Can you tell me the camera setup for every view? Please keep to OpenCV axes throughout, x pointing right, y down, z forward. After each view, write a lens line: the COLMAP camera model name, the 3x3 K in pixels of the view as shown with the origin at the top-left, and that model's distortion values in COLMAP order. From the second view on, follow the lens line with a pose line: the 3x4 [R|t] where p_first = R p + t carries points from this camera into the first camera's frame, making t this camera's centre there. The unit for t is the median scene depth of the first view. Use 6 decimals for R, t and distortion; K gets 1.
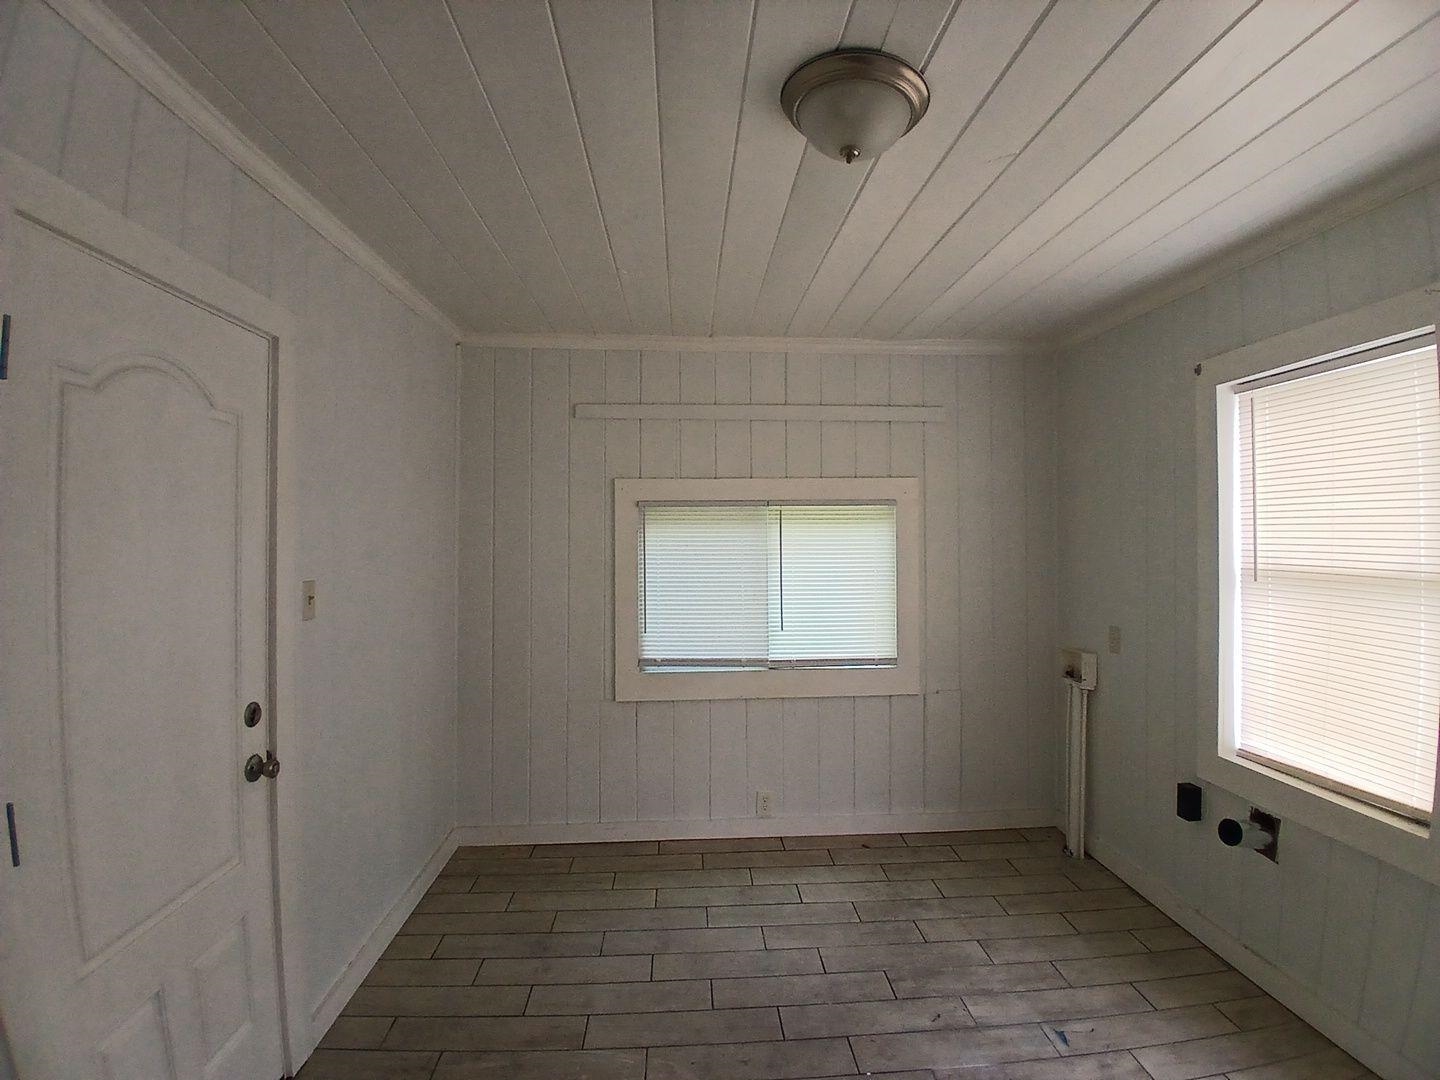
lens RADIAL K [[715.3, 0, 726.1], [0, 715.3, 523.7], [0, 0, 1]] dist [0.008129, -0.048941]
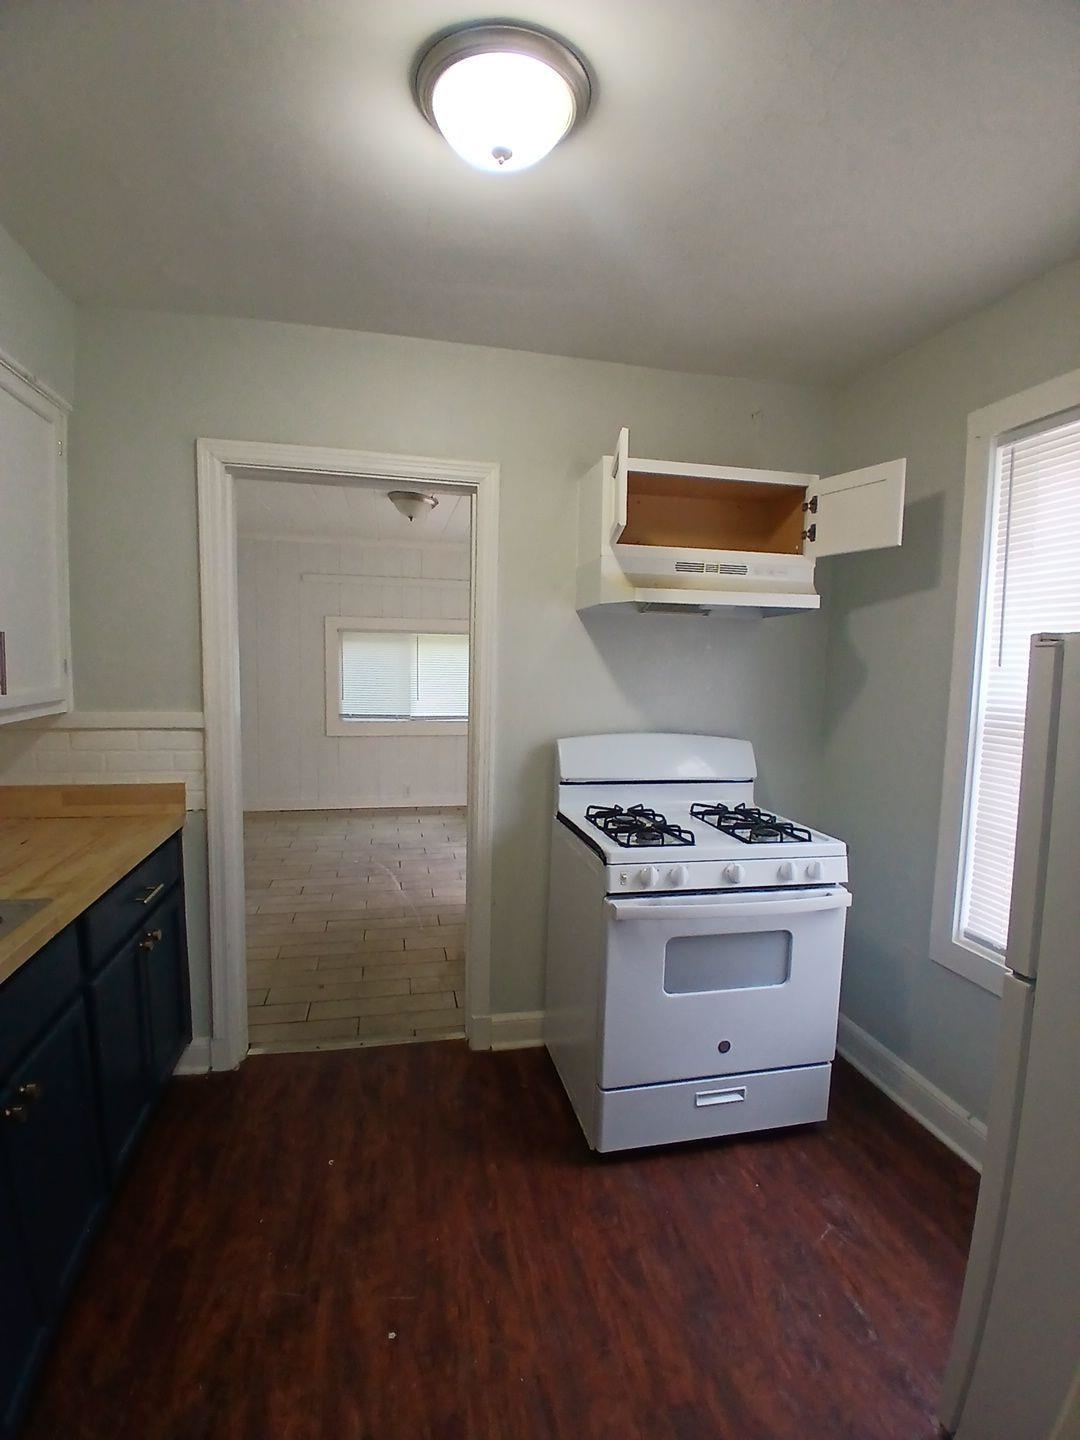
lens RADIAL K [[715.3, 0, 552.5], [0, 715.3, 728.9], [0, 0, 1]] dist [0.008129, -0.048941]
pose [[0.986776, 0.007096, 0.161936, 0.125529], [-0.024718, 0.993944, 0.107072, 0.013699], [-0.160196, -0.109658, 0.980975, -0.923875]]
